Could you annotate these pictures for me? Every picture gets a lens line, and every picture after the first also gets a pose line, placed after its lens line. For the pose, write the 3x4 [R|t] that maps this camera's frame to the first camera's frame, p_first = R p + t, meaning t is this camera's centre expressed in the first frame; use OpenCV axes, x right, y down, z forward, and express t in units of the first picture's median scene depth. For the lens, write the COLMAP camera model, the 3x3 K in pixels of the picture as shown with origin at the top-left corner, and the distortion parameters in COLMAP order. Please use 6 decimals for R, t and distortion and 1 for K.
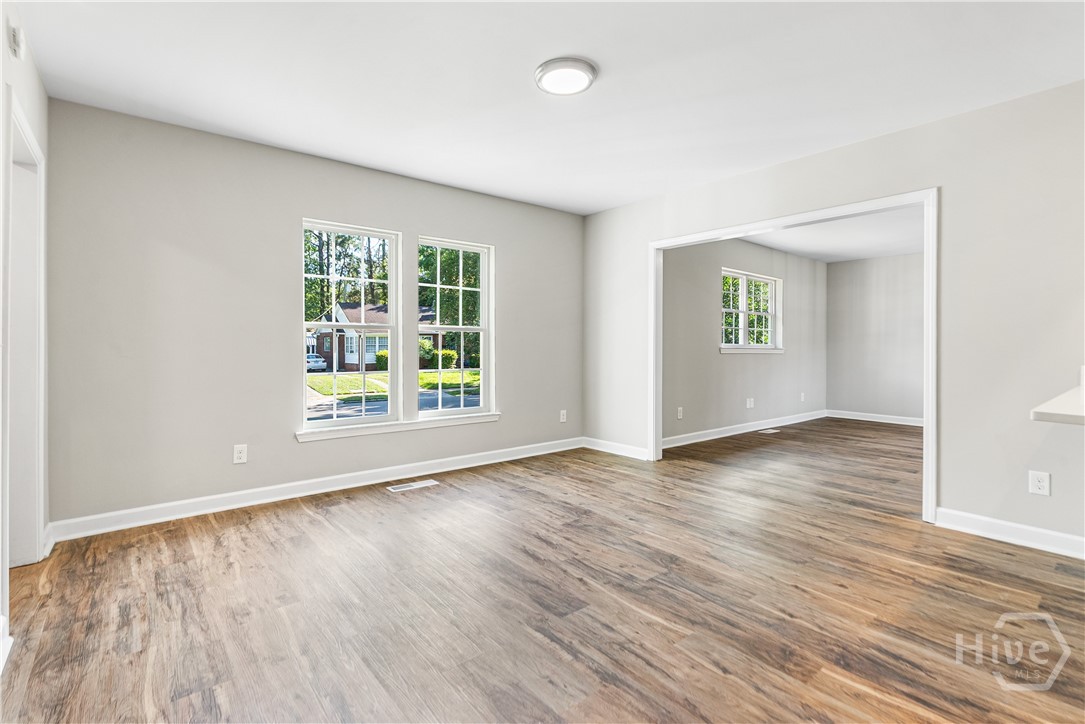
lens RADIAL K [[495.8, 0, 537.0], [0, 495.8, 352.6], [0, 0, 1]] dist [0.002681, 0.001479]
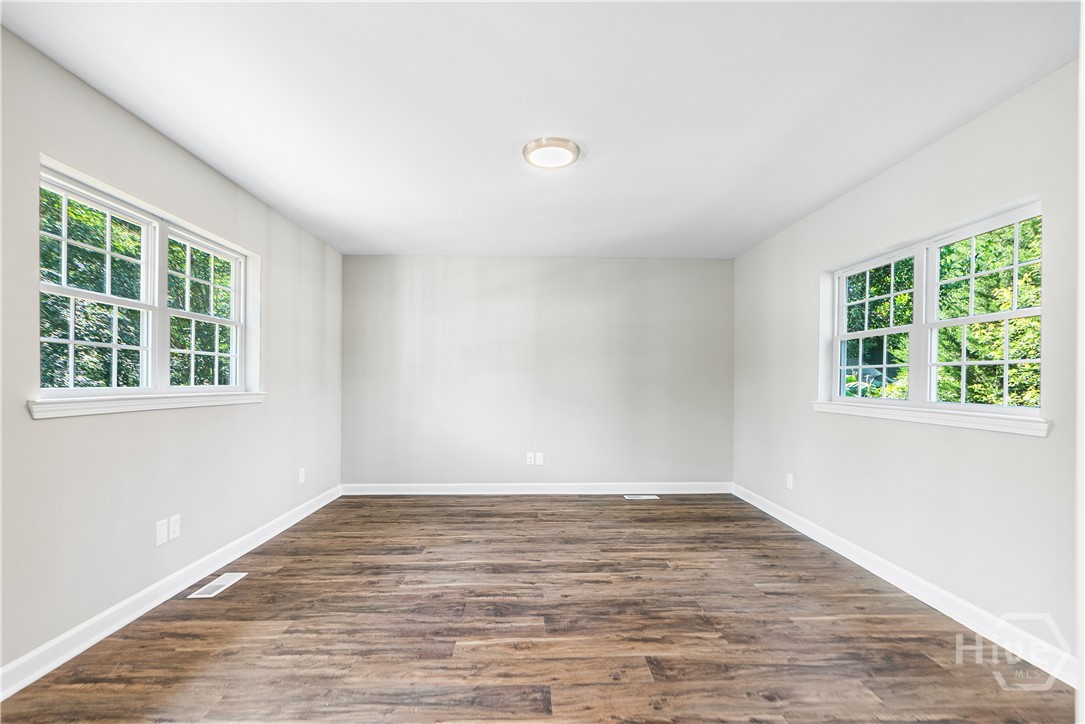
lens RADIAL K [[495.8, 0, 537.3], [0, 495.8, 361.1], [0, 0, 1]] dist [0.002681, 0.001479]
pose [[0.621852, 0.021226, 0.782847, 0.650698], [0.014732, 0.999139, -0.038793, -0.037938], [-0.782997, 0.035657, 0.621003, 1.101692]]
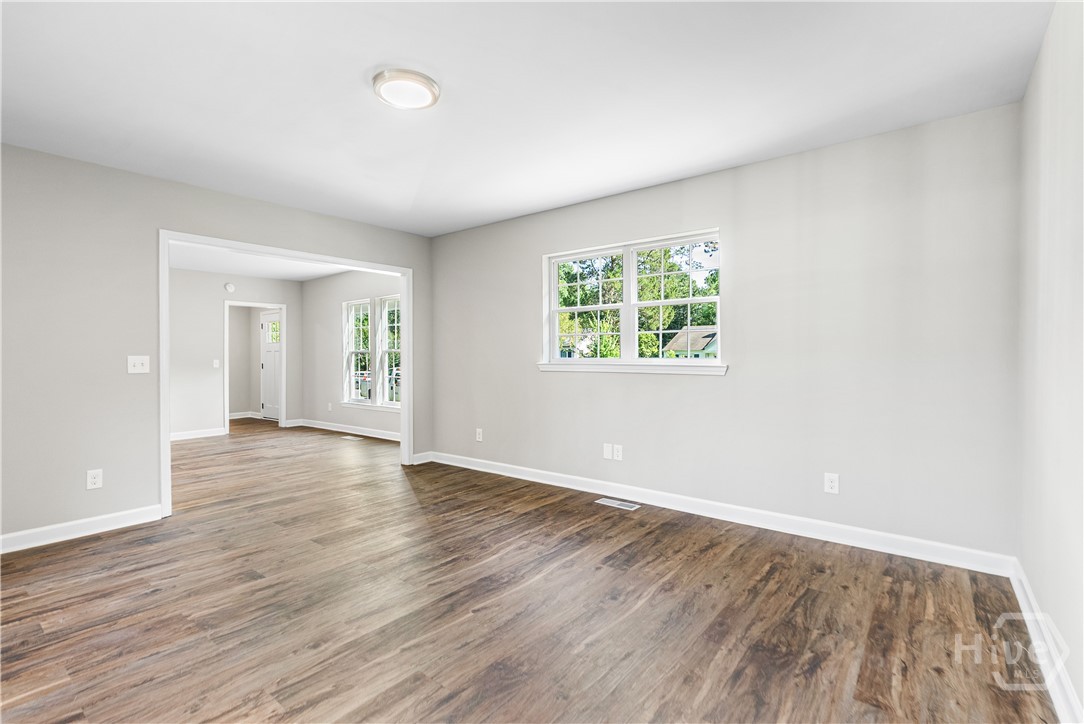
lens RADIAL K [[495.4, 0, 537.0], [0, 495.4, 358.9], [0, 0, 1]] dist [0.002681, 0.001479]
pose [[0.201448, -0.011644, -0.979430, 2.265672], [-0.003505, 0.999914, -0.012608, -0.015831], [0.979493, 0.005972, 0.201390, 1.726231]]
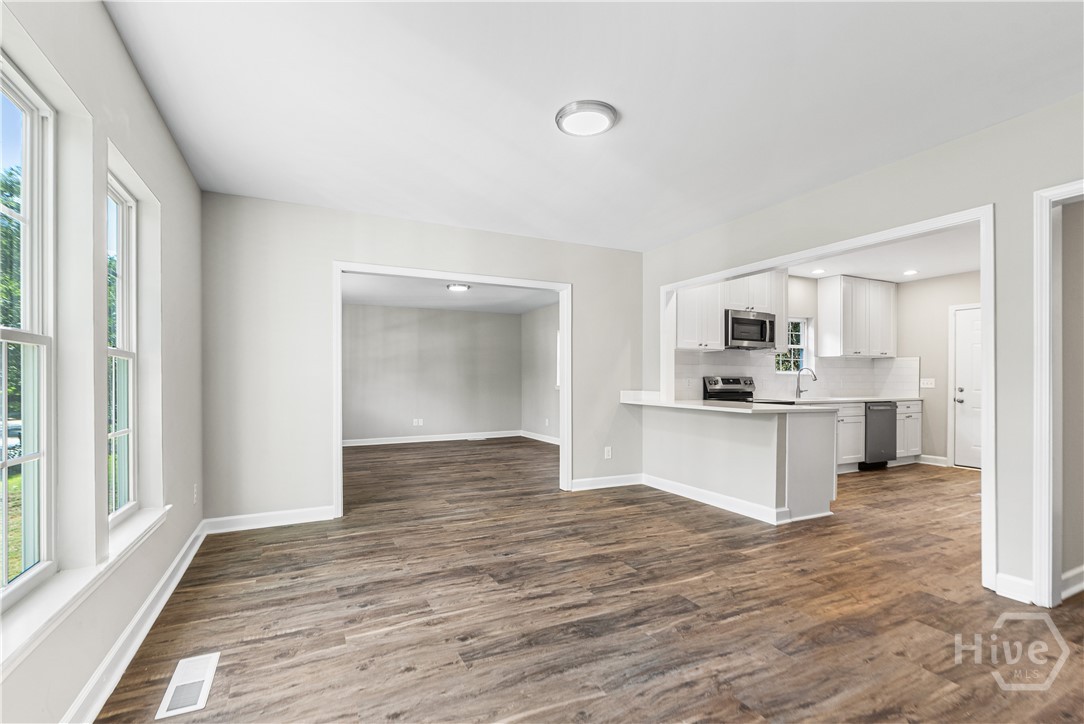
lens RADIAL K [[495.4, 0, 540.7], [0, 495.4, 382.9], [0, 0, 1]] dist [0.002681, 0.001479]
pose [[0.239048, -0.010944, 0.970946, -0.799605], [0.014695, 0.999863, 0.007652, -0.022464], [-0.970896, 0.012439, 0.239176, 0.708580]]
